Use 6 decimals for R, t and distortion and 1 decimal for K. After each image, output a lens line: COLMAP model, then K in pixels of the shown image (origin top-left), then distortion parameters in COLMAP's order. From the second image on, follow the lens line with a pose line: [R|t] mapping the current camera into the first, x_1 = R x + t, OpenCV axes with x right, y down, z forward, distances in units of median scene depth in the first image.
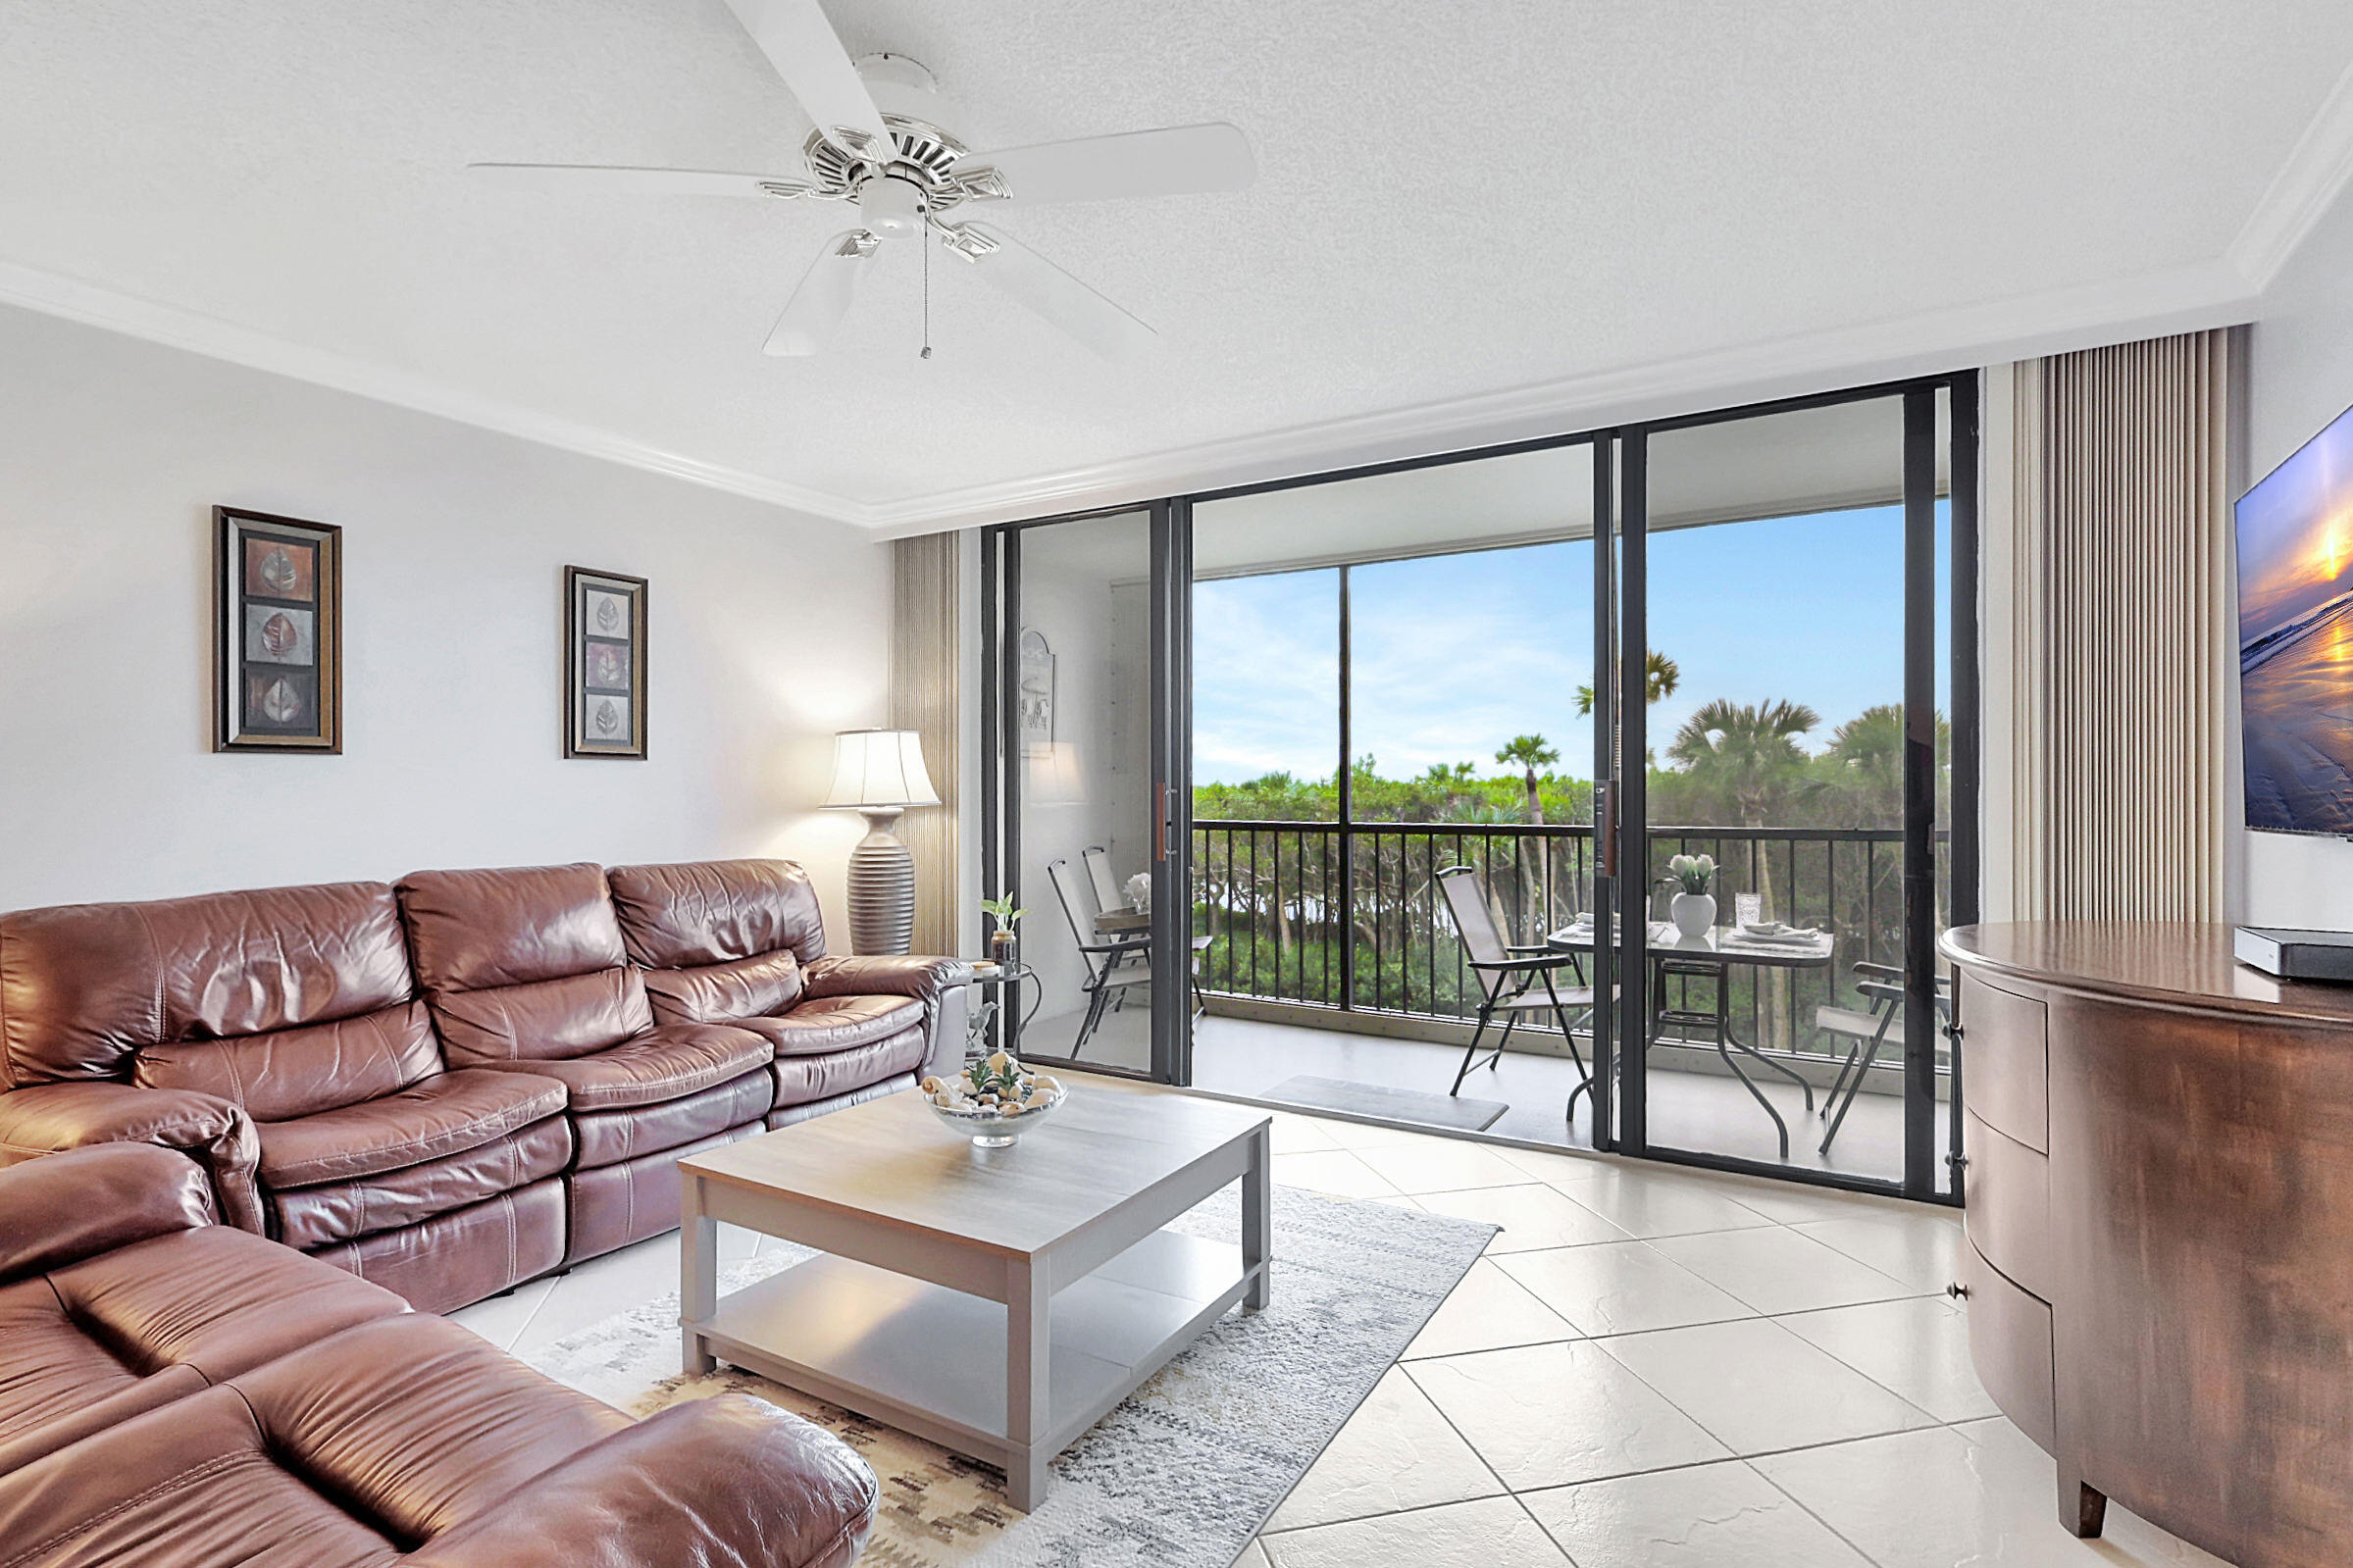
lens RADIAL K [[1129.7, 0, 1176.5], [0, 1129.7, 784.0], [0, 0, 1]] dist [-0.001007, -0.000237]
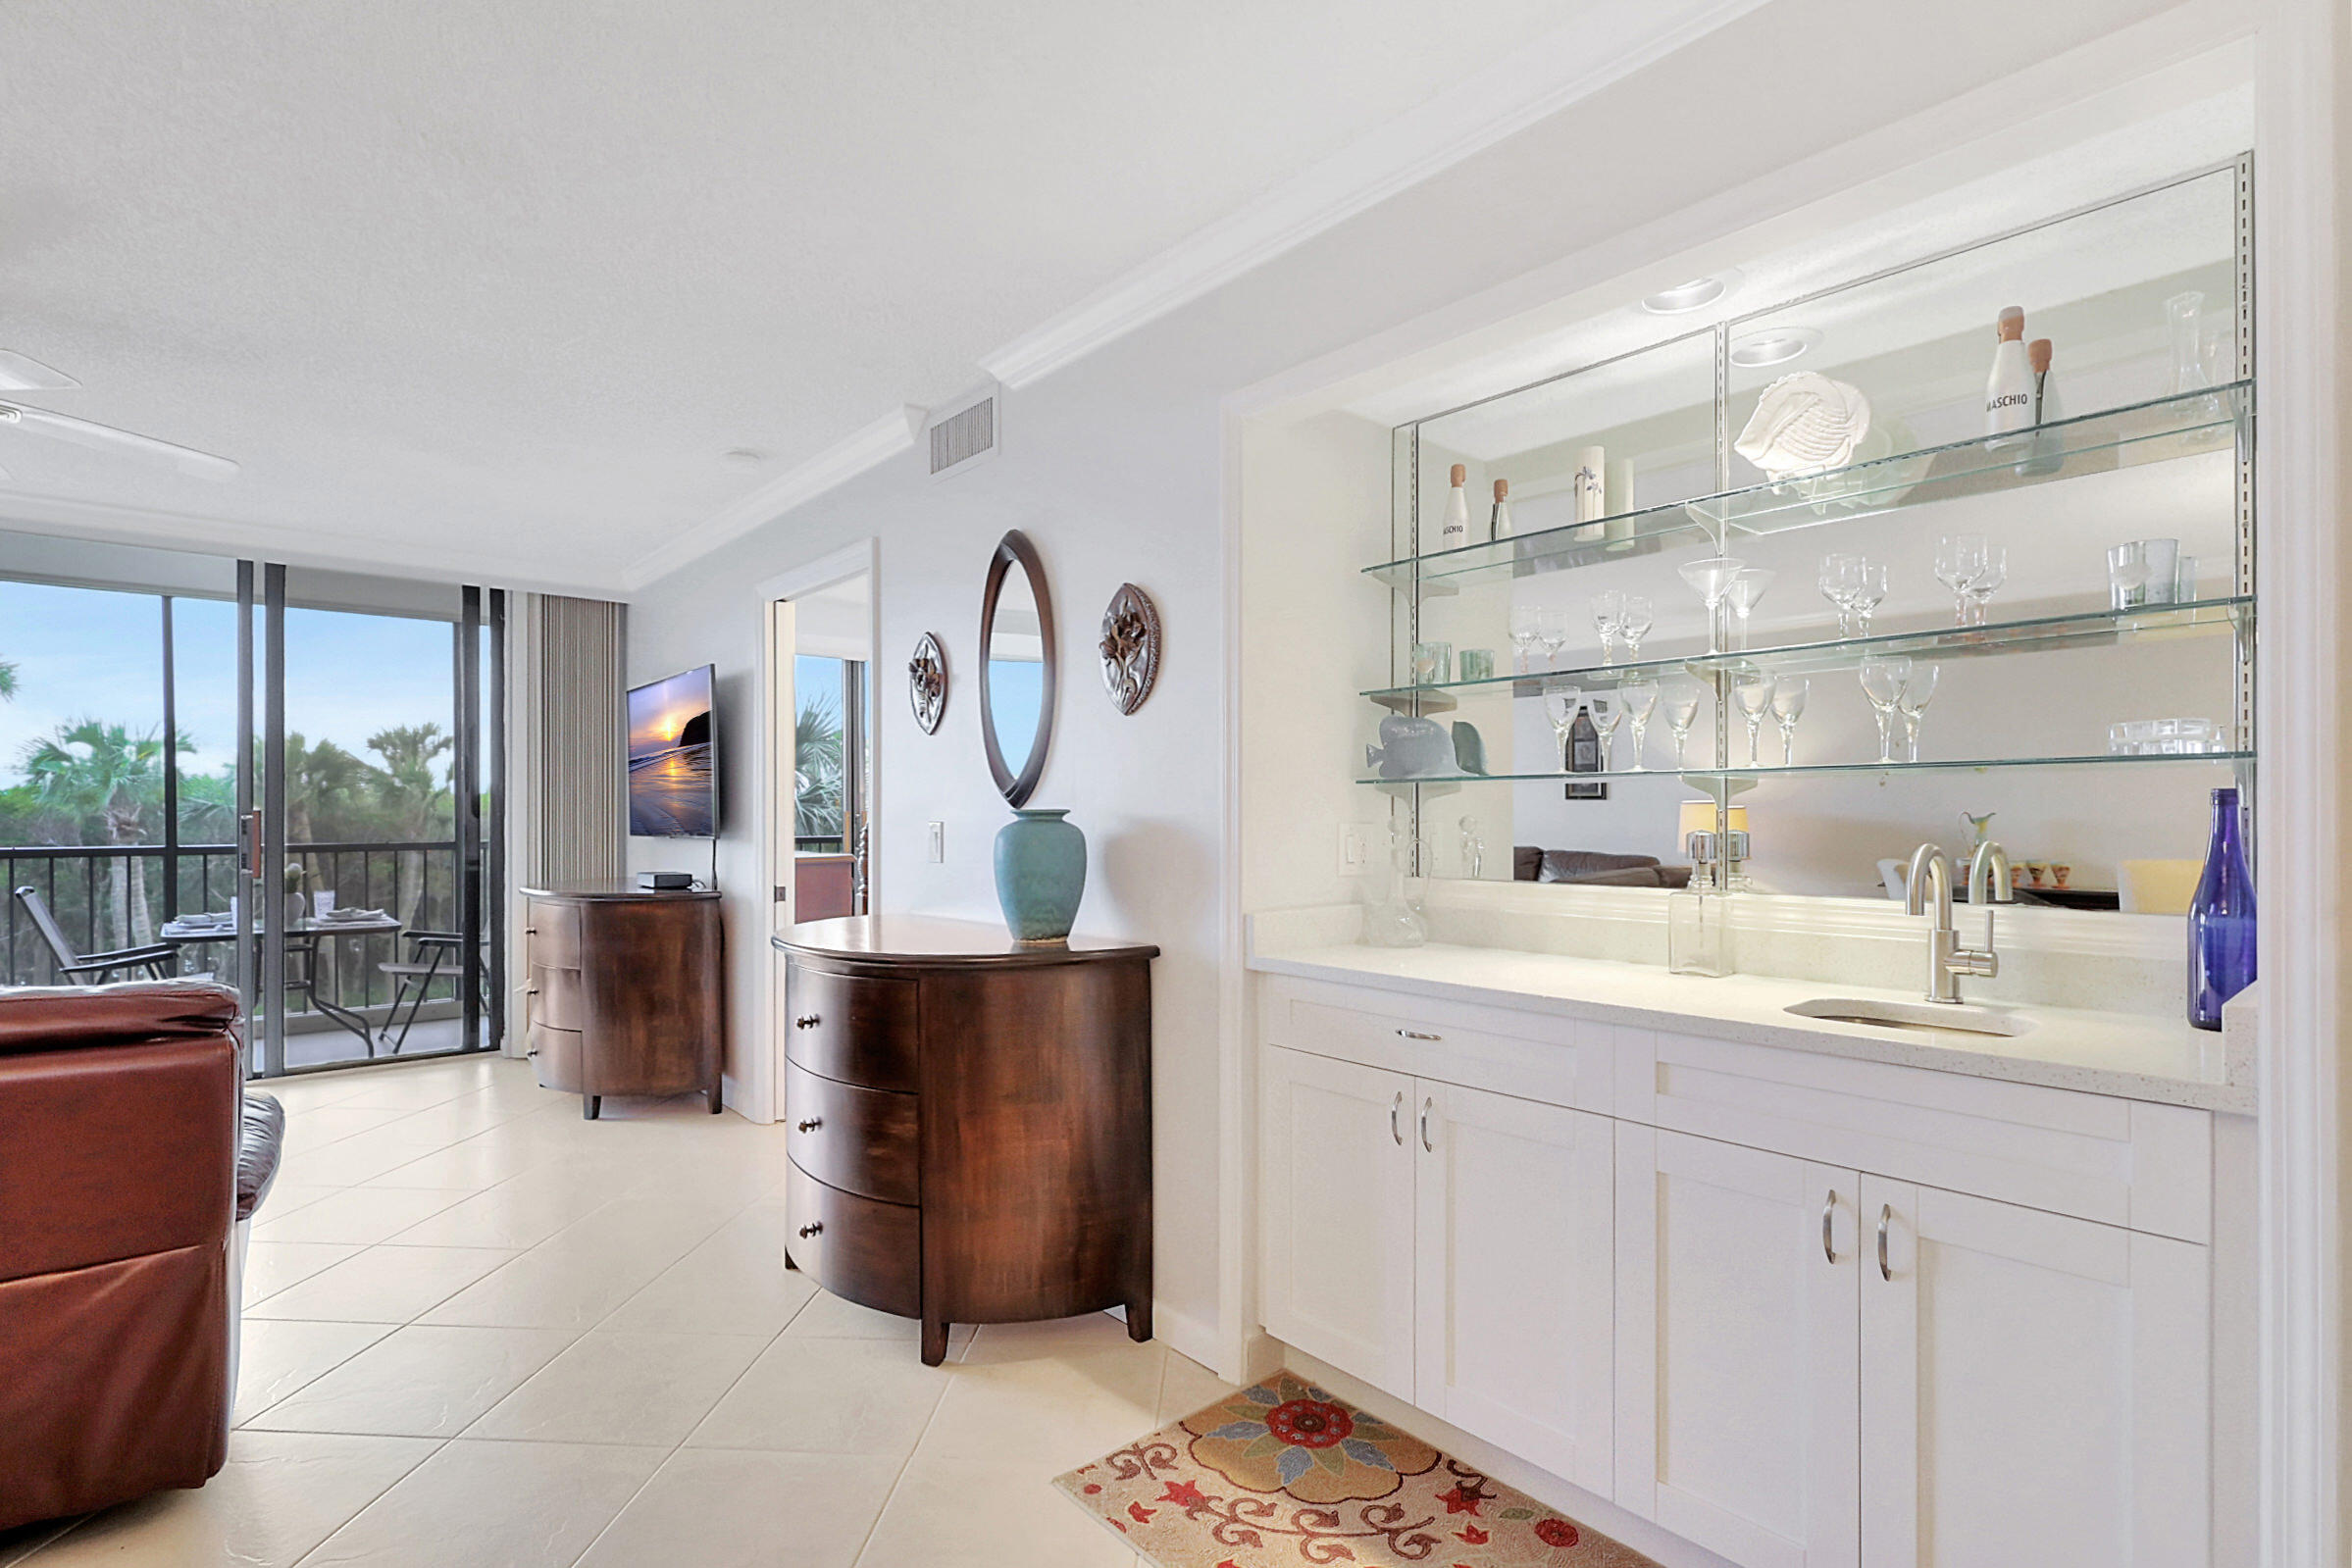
lens RADIAL K [[1092.9, 0, 1174.8], [0, 1092.9, 808.7], [0, 0, 1]] dist [0.001170, 0.000260]
pose [[0.293314, -0.005525, 0.956000, -0.742735], [-0.002792, 0.999974, 0.006636, -0.027679], [-0.956012, -0.004616, 0.293291, -0.617449]]
